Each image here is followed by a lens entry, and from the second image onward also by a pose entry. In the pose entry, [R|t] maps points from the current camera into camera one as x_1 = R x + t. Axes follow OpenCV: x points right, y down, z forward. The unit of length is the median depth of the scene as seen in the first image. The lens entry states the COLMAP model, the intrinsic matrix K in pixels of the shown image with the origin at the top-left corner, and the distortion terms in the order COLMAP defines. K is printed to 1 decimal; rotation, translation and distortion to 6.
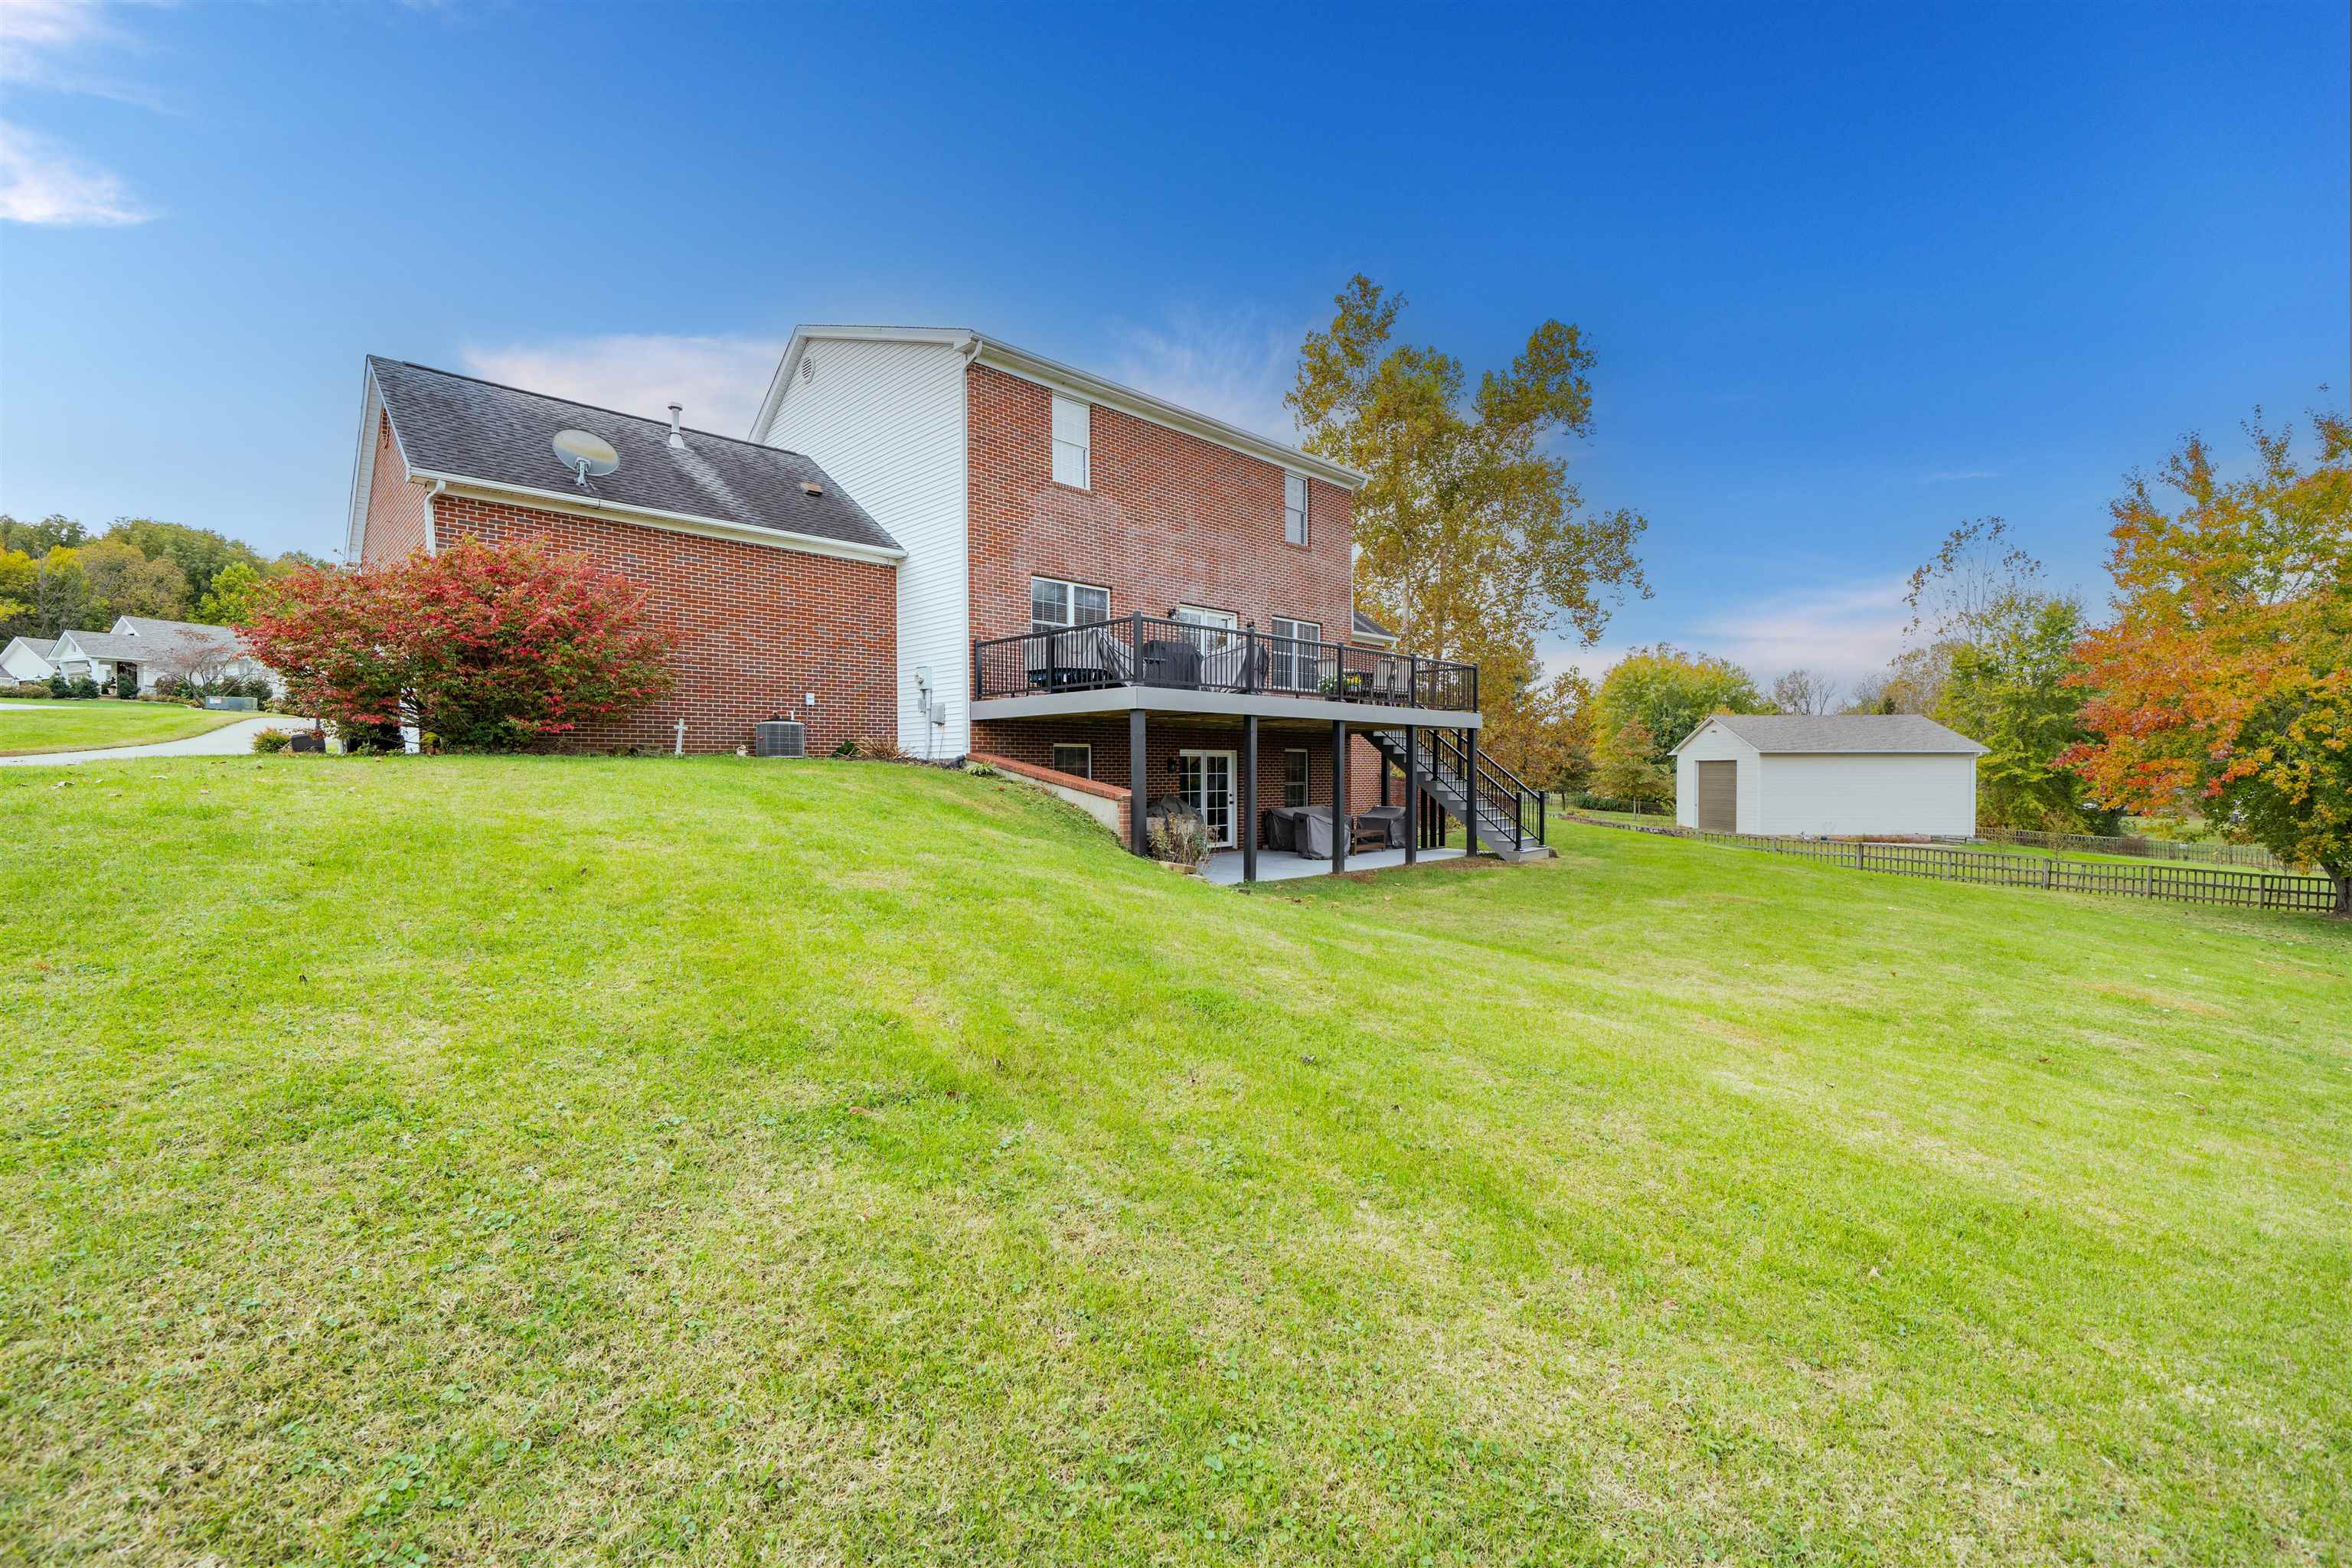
lens RADIAL K [[1011.2, 0, 1176.0], [0, 1011.2, 784.0], [0, 0, 1]] dist [-0.000994, -0.000235]
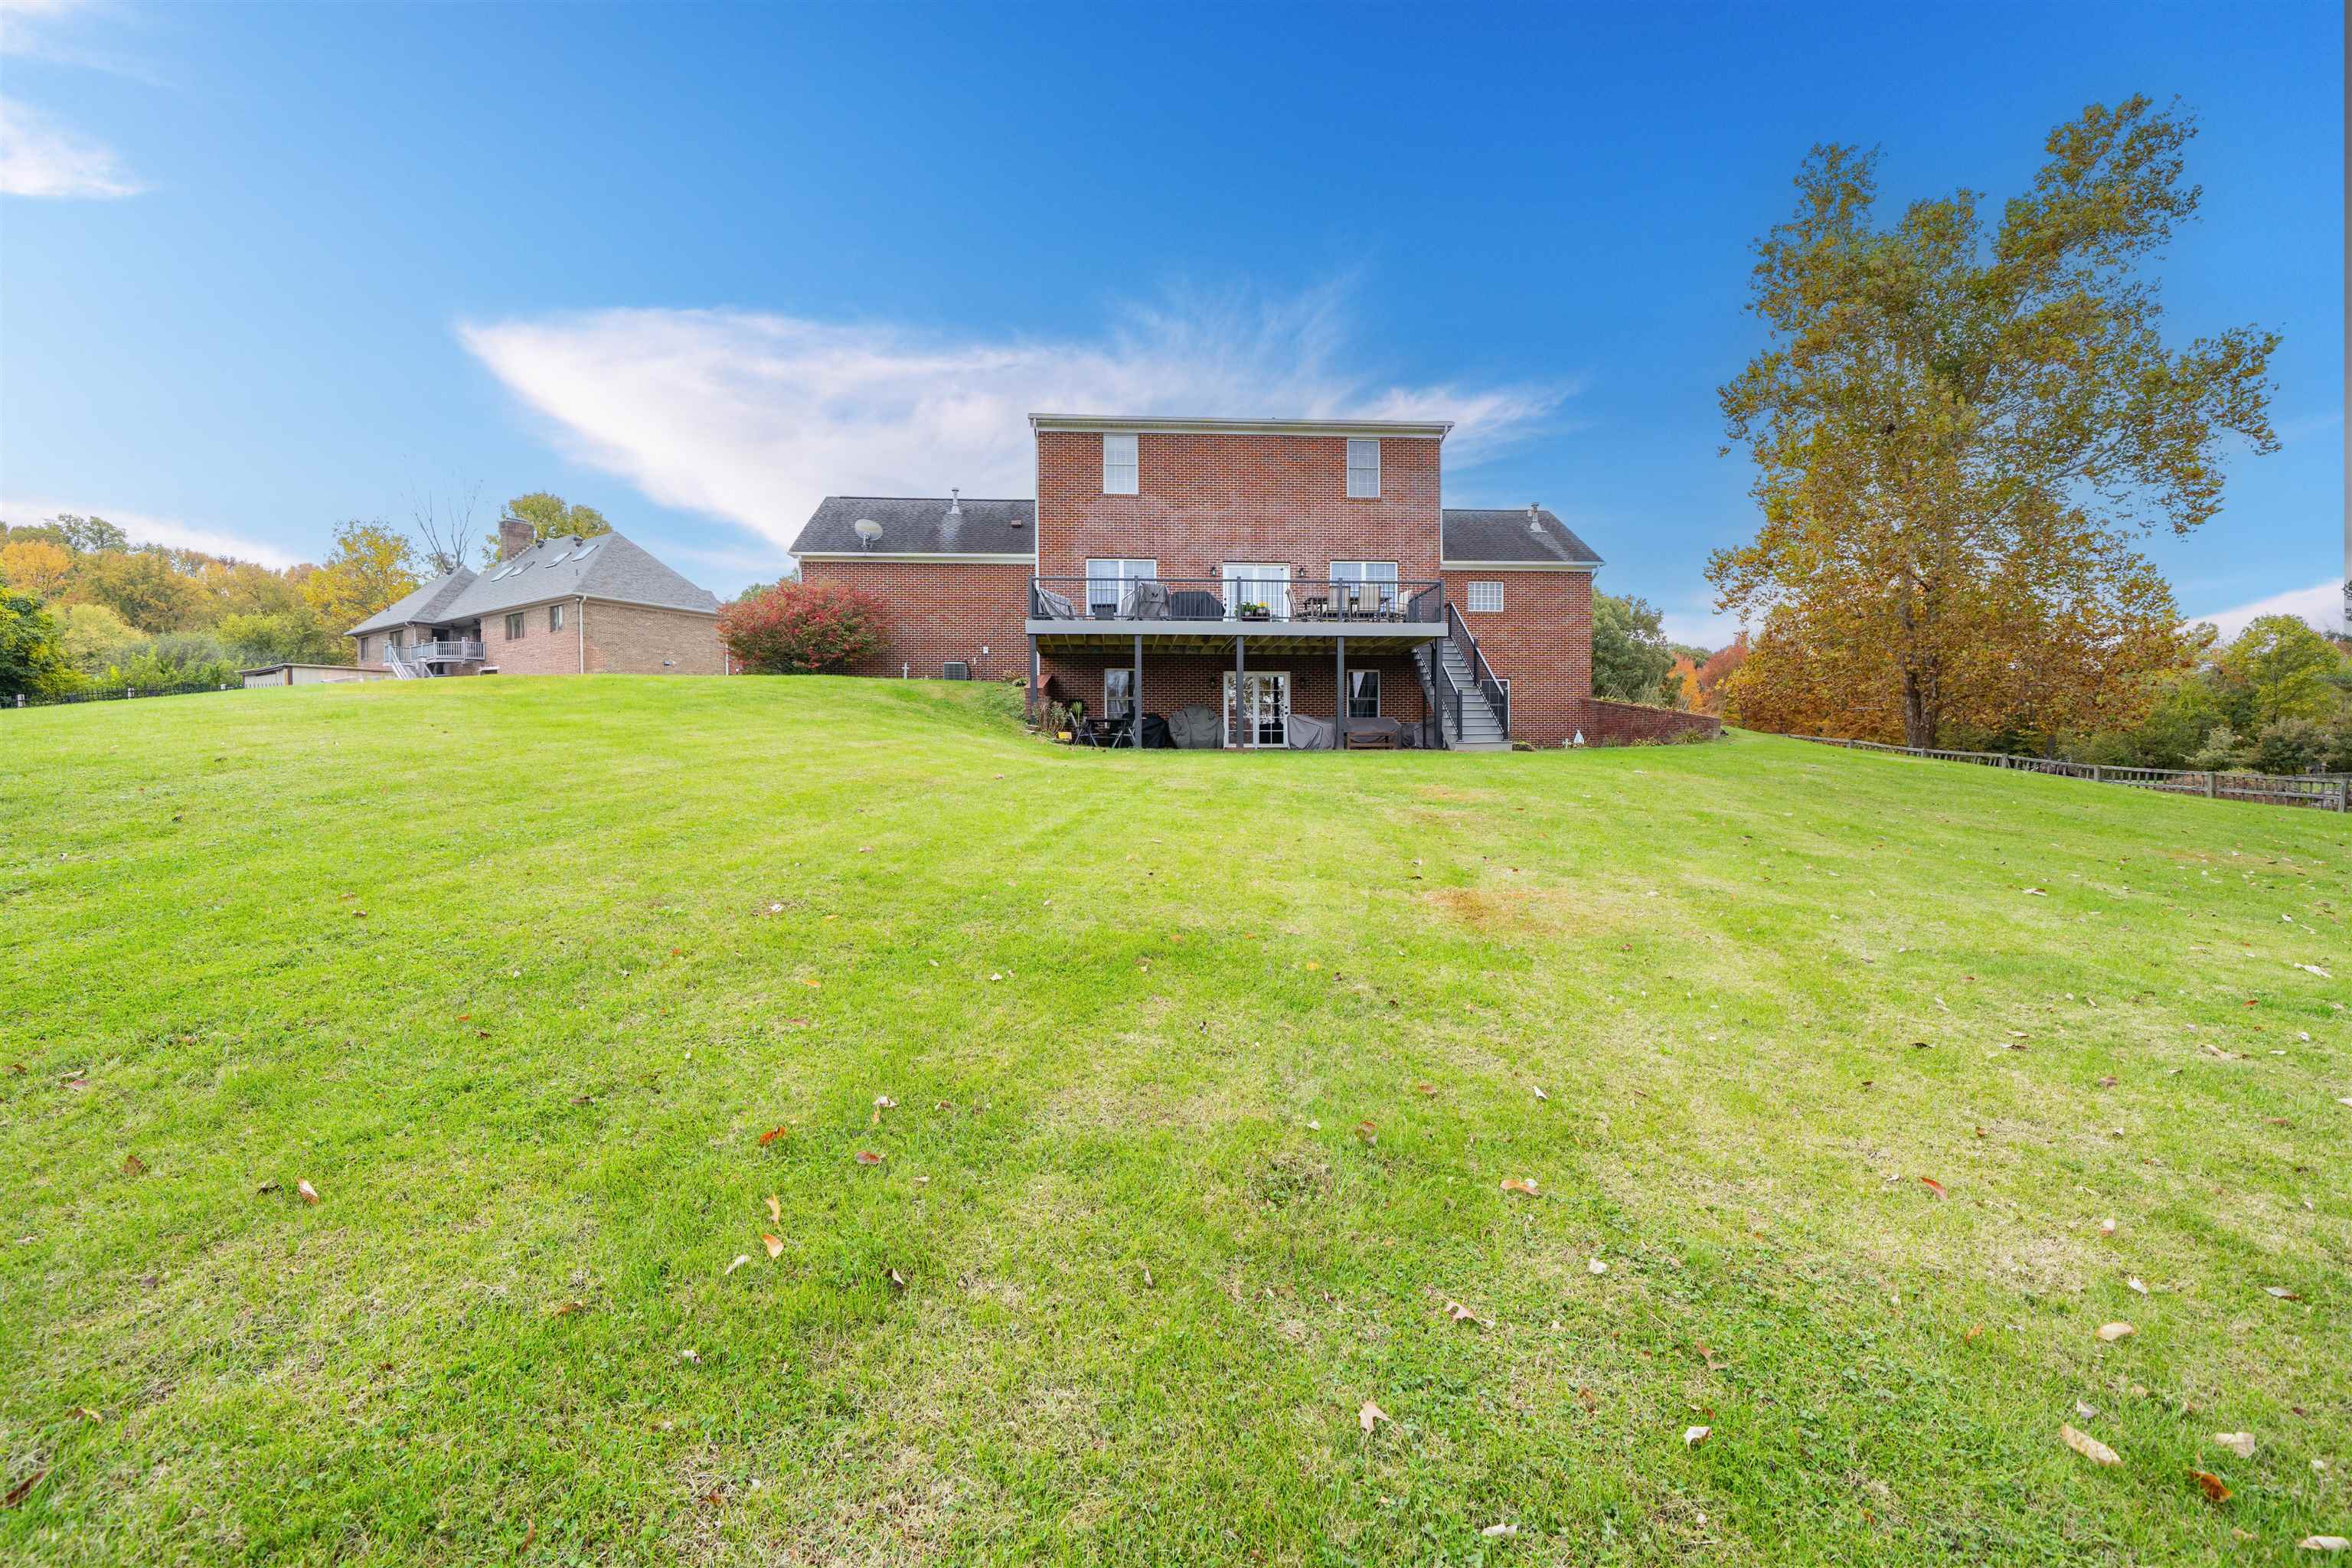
lens RADIAL K [[1011.2, 0, 1176.0], [0, 1011.2, 784.0], [0, 0, 1]] dist [-0.000994, -0.000235]
pose [[0.719072, 0.016545, -0.694739, 0.895397], [-0.016014, 0.999846, 0.007236, 0.105310], [0.694751, 0.005922, 0.719225, 0.000016]]
